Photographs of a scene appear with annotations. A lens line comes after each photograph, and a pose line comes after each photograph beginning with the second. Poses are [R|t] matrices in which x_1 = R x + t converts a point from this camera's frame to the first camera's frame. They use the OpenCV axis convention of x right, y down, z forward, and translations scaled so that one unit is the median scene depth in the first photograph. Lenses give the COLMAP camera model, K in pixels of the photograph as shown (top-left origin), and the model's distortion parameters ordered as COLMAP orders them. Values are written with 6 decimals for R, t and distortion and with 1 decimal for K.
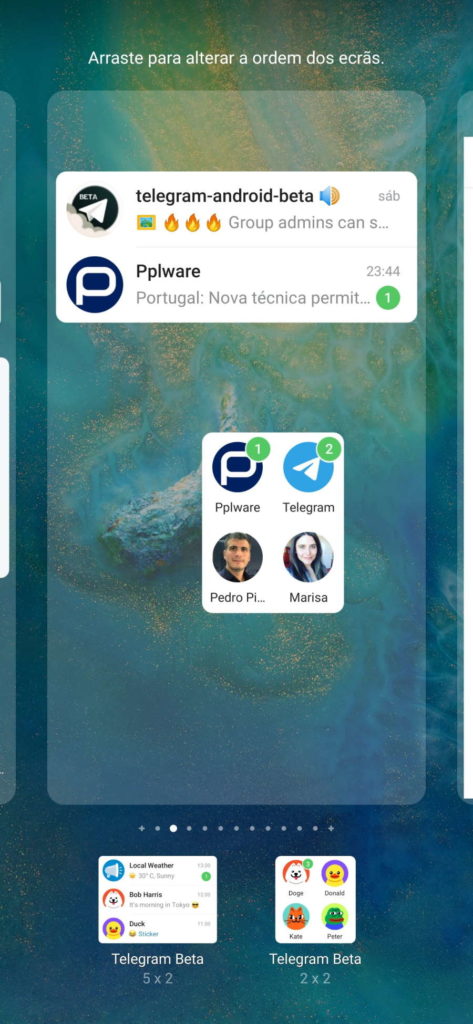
lens RADIAL K [[6614.3, 0, 237.3], [0, 6614.3, 510.8], [0, 0, 1]] dist [1.825934, 0.000000]
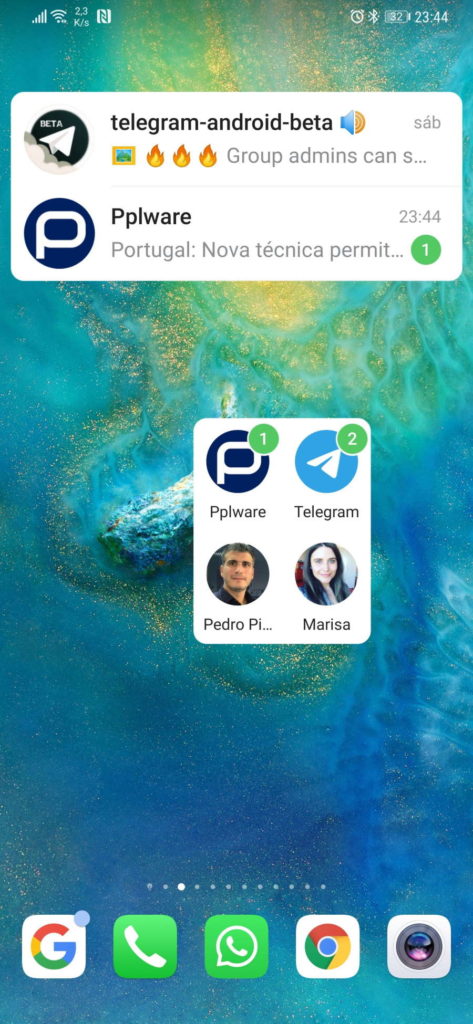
lens RADIAL K [[6614.3, 0, 236.2], [0, 6614.3, 513.2], [0, 0, 1]] dist [1.825934, 0.000000]
pose [[1.000000, -0.000056, -0.000153, -0.000024], [0.000056, 1.000000, 0.000349, -0.000639], [0.000153, -0.000349, 1.000000, 0.198496]]
